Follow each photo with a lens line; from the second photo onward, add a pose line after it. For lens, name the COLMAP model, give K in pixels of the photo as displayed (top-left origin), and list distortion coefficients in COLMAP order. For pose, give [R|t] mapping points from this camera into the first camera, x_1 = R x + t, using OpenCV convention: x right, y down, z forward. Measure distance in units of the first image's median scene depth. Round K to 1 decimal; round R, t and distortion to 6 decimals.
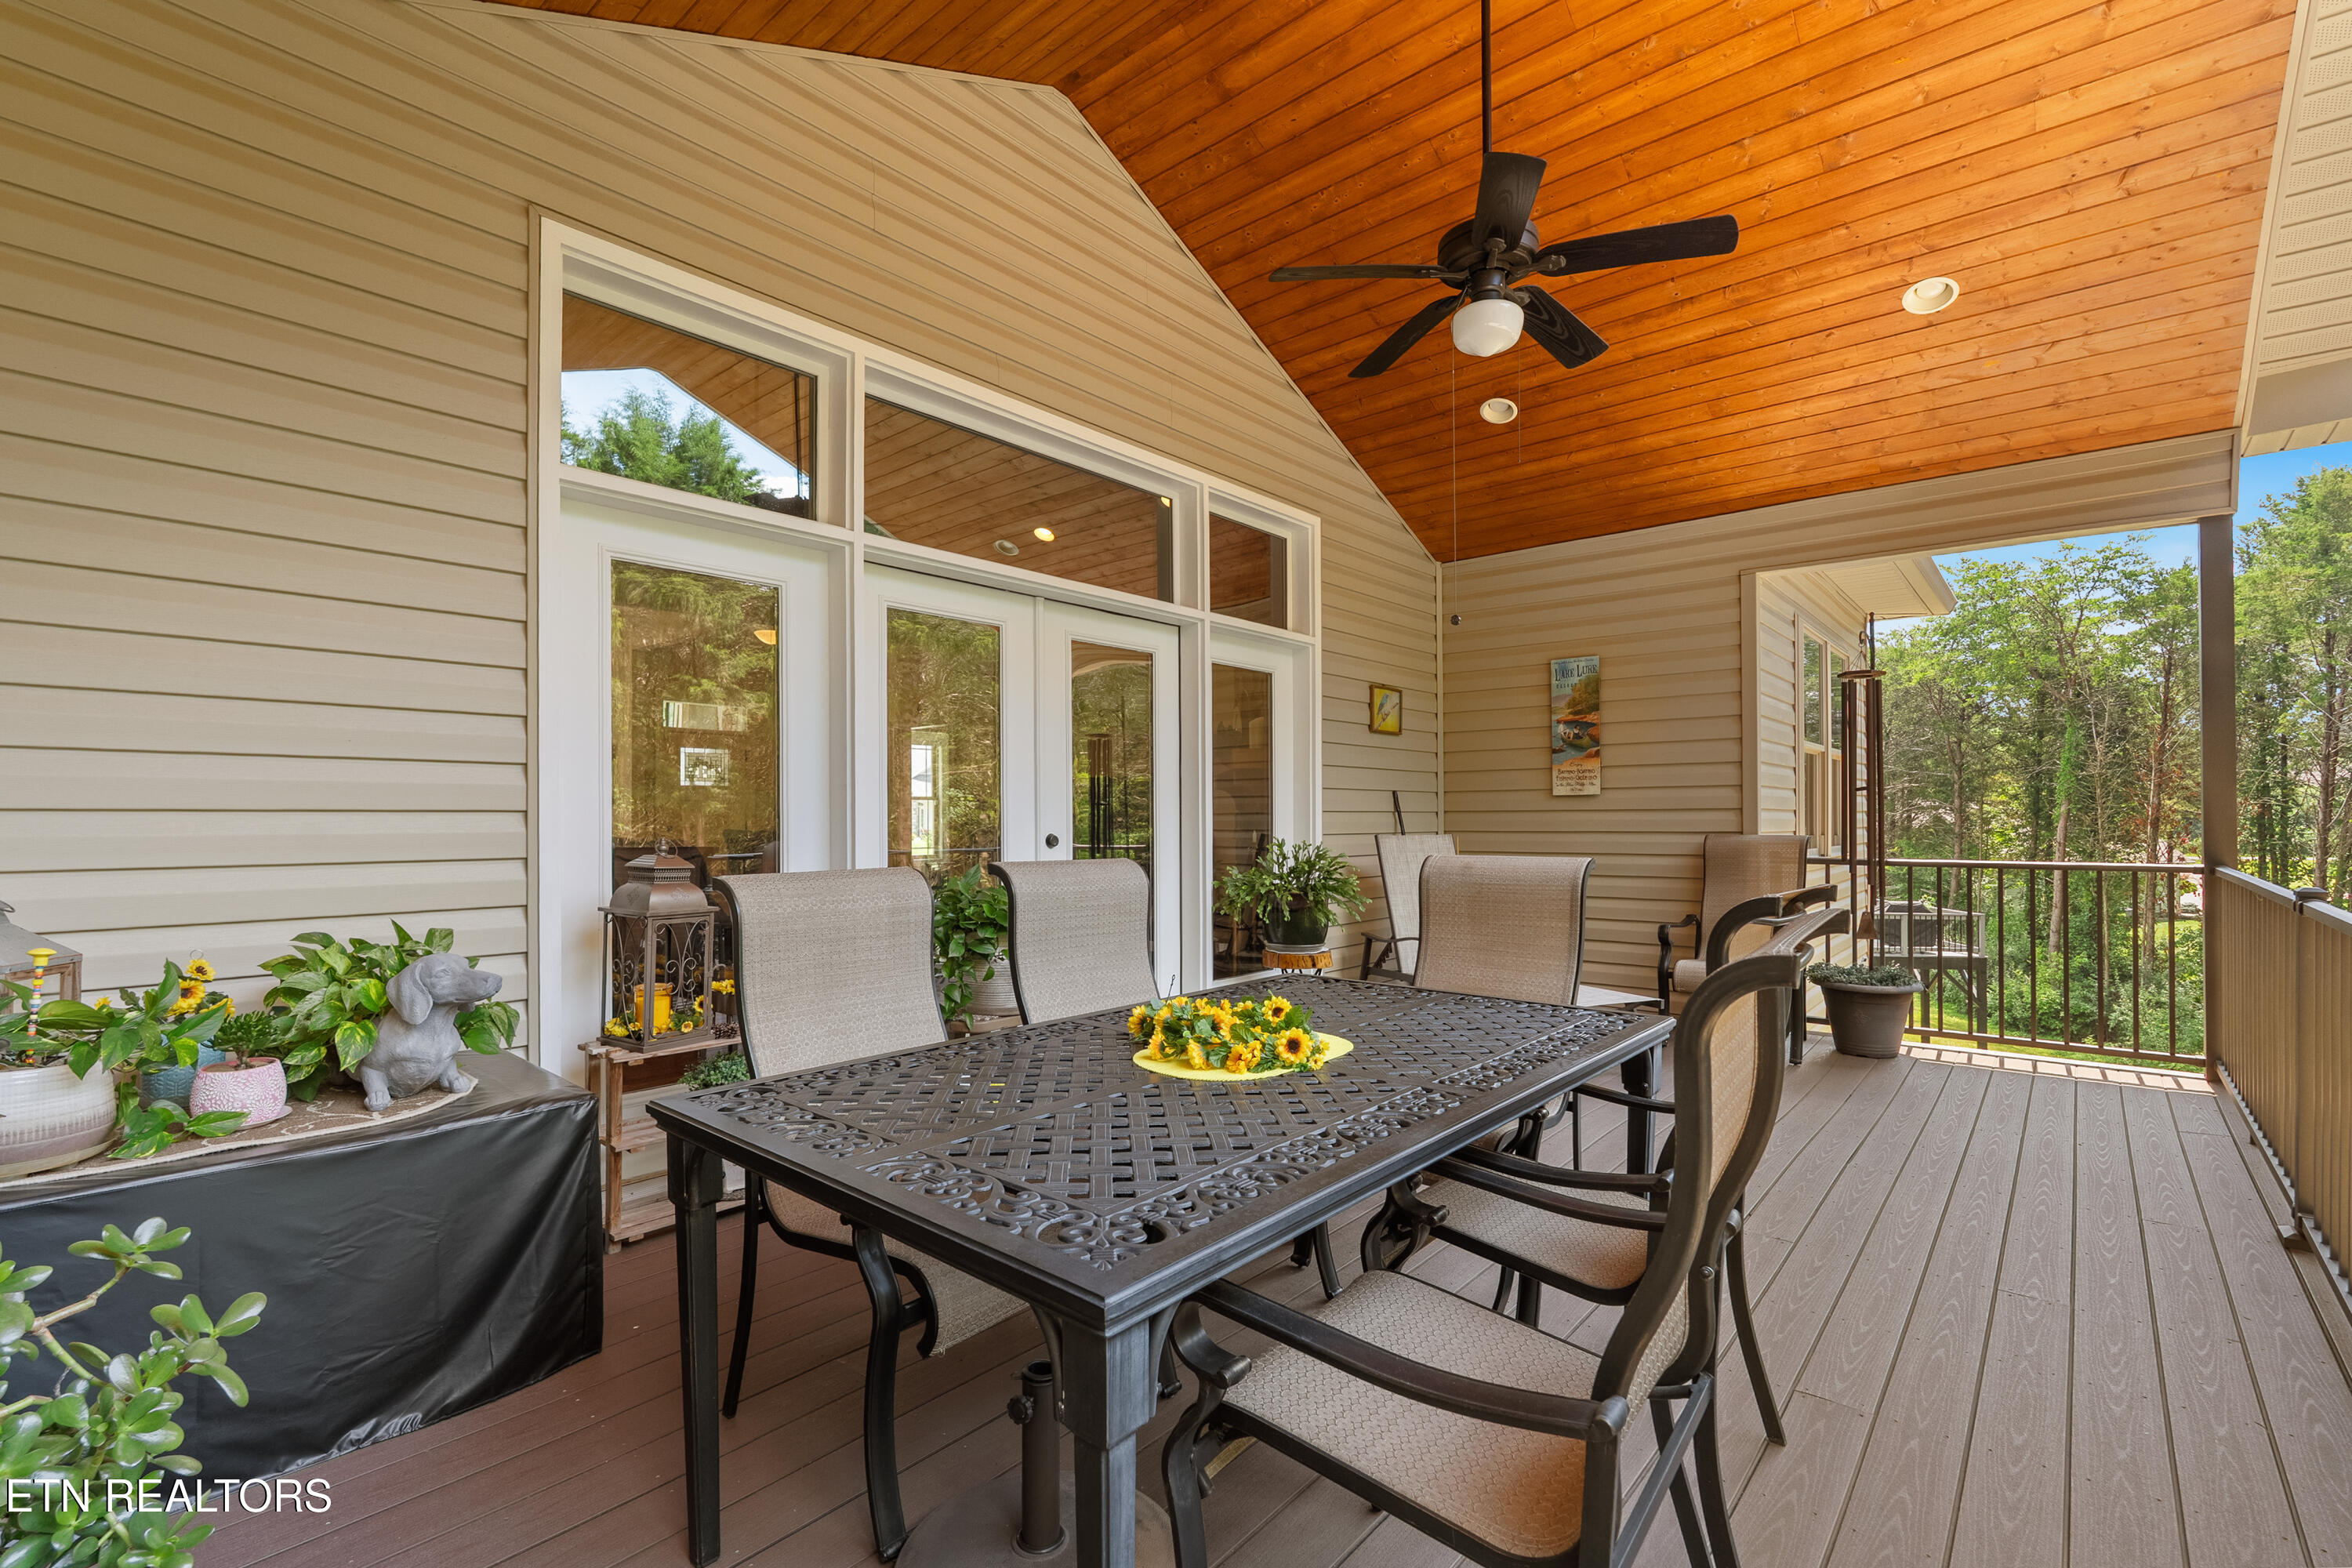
lens RADIAL K [[1036.3, 0, 1172.6], [0, 1036.3, 802.4], [0, 0, 1]] dist [-0.003626, -0.000544]
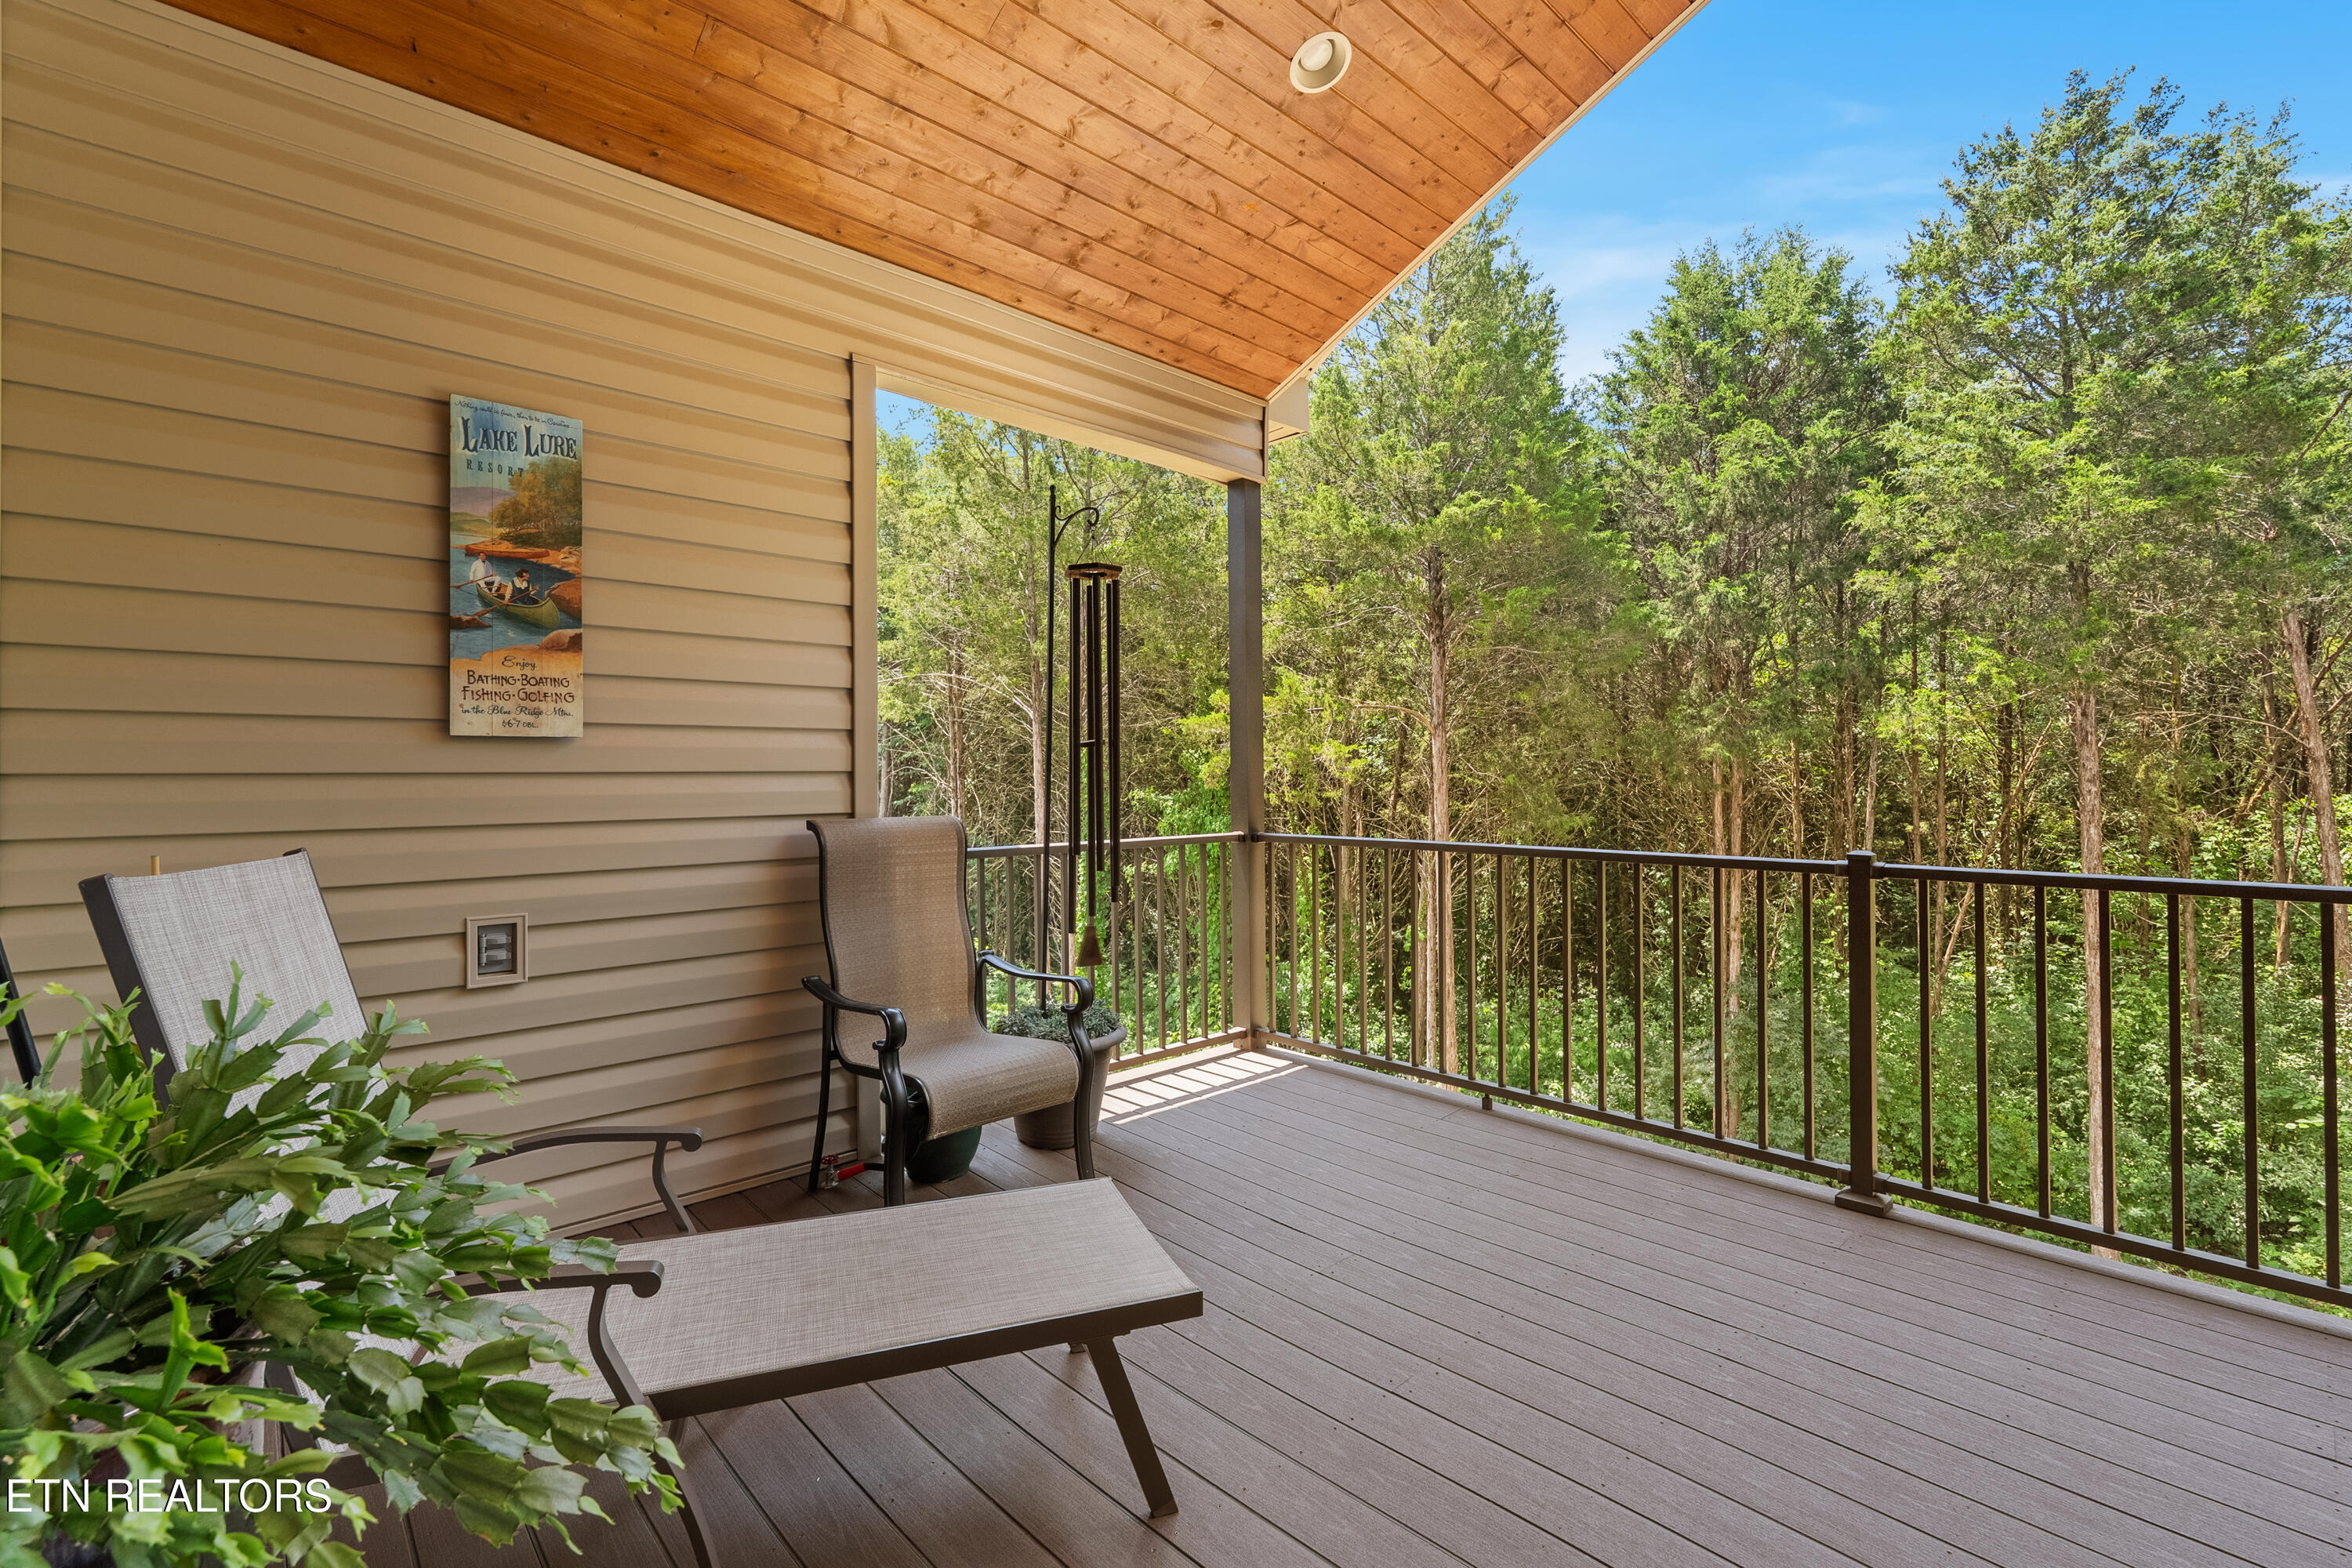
lens RADIAL K [[1036.3, 0, 1172.1], [0, 1036.3, 774.7], [0, 0, 1]] dist [-0.003626, -0.000544]
pose [[0.105299, 0.003178, 0.994436, 0.002859], [-0.007566, 0.999969, -0.002395, 0.007188], [-0.994412, -0.007271, 0.105319, 0.696411]]
